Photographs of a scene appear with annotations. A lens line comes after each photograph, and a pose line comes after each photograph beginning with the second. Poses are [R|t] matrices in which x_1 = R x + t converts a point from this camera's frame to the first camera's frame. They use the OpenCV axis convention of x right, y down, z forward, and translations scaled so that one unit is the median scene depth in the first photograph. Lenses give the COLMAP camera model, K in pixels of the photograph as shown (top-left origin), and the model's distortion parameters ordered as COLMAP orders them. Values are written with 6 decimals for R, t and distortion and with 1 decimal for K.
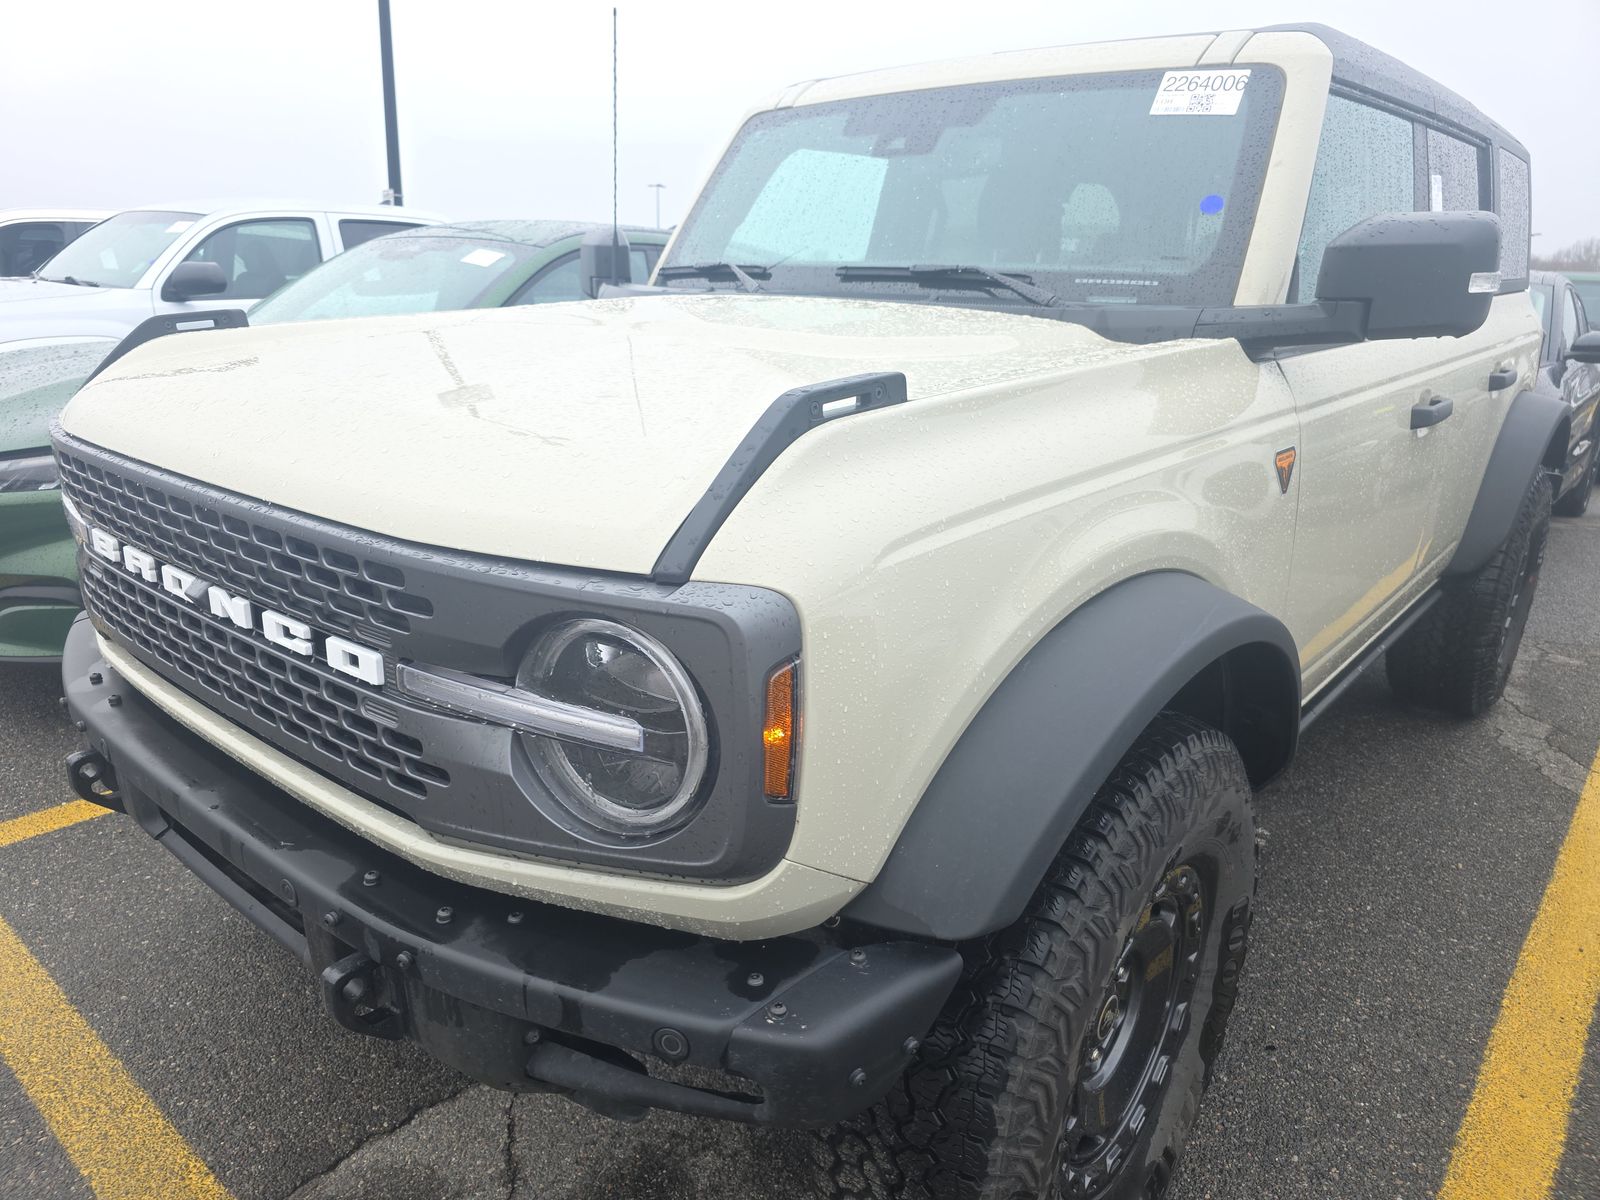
lens RADIAL K [[1132.0, 0, 800.0], [0, 1132.0, 600.0], [0, 0, 1]] dist [0.044224, -0.044819]
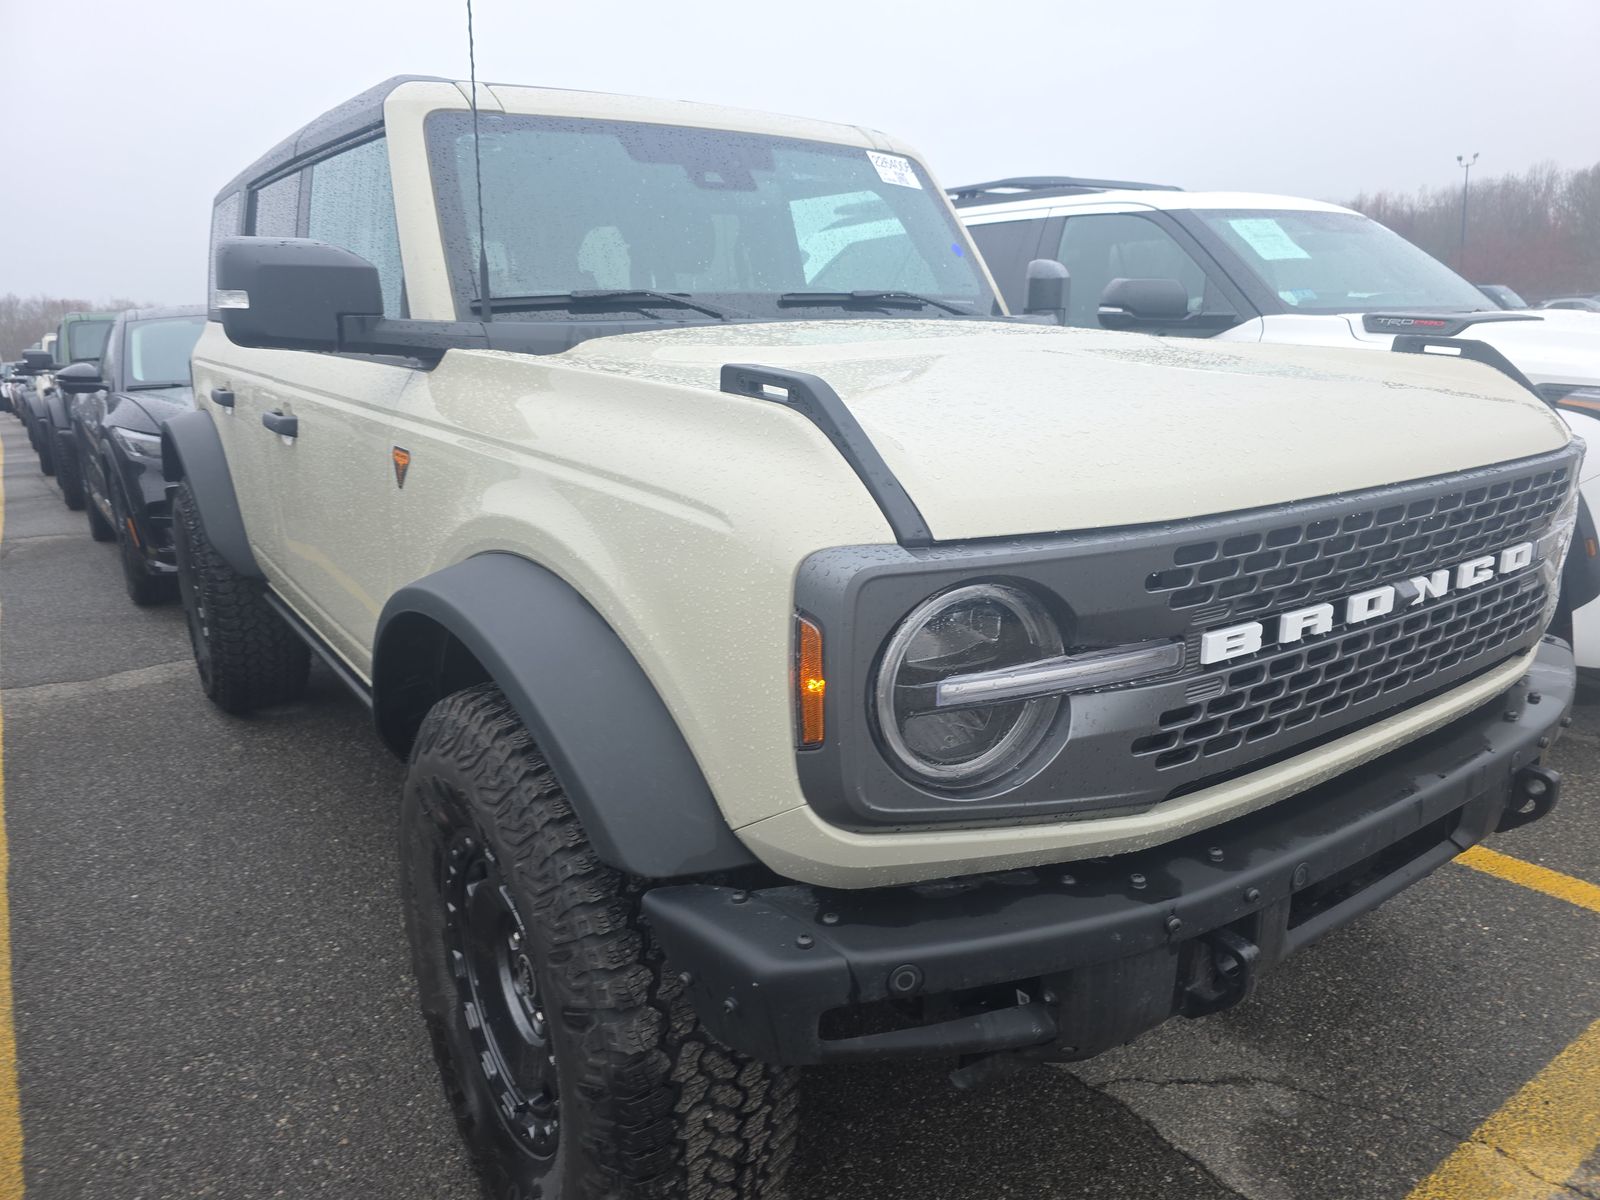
lens RADIAL K [[1116.1, 0, 805.6], [0, 1116.1, 572.6], [0, 0, 1]] dist [0.045479, -0.040952]
pose [[0.187428, -0.238948, 0.952772, -1.126104], [0.292379, 0.939568, 0.178120, -0.257367], [-0.937755, 0.245186, 0.245965, 0.887426]]
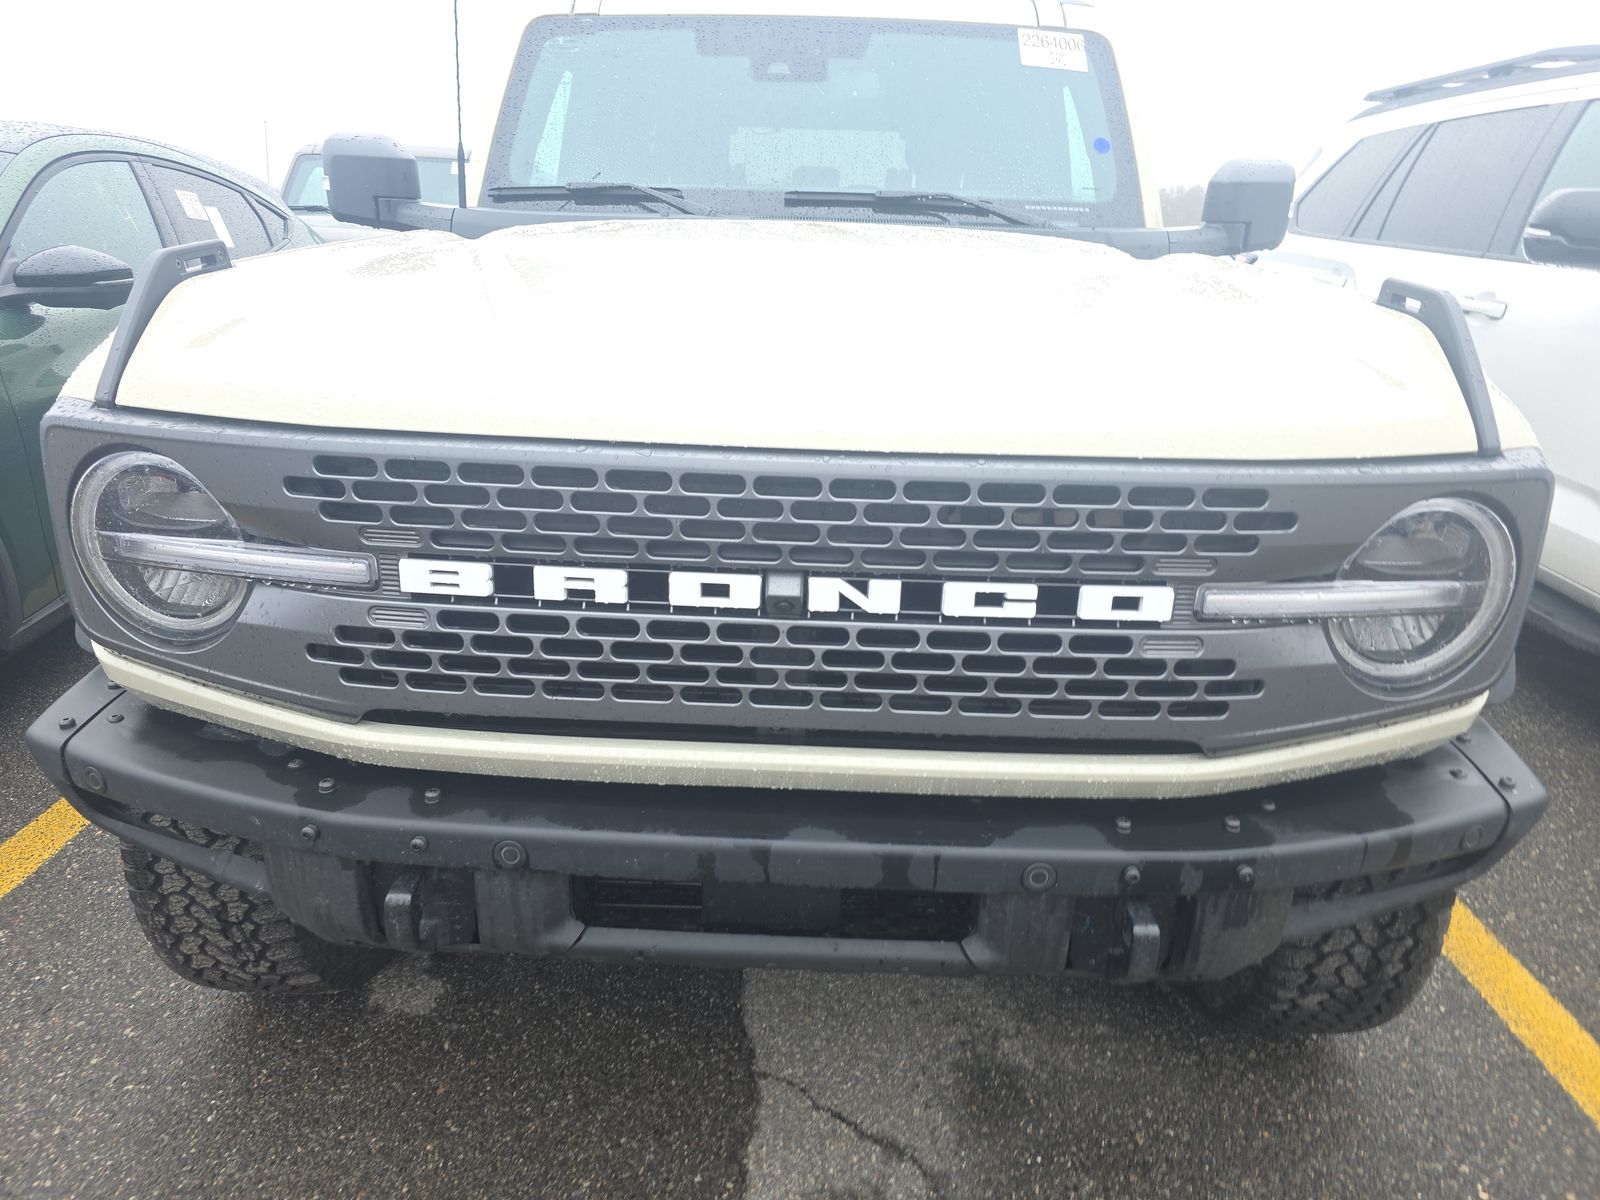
lens RADIAL K [[1116.1, 0, 805.6], [0, 1116.1, 572.6], [0, 0, 1]] dist [0.045479, -0.040952]
pose [[0.758782, -0.193979, 0.621790, -0.708726], [0.170005, 0.980515, 0.098429, -0.066797], [-0.628767, 0.031021, 0.776974, 0.265174]]
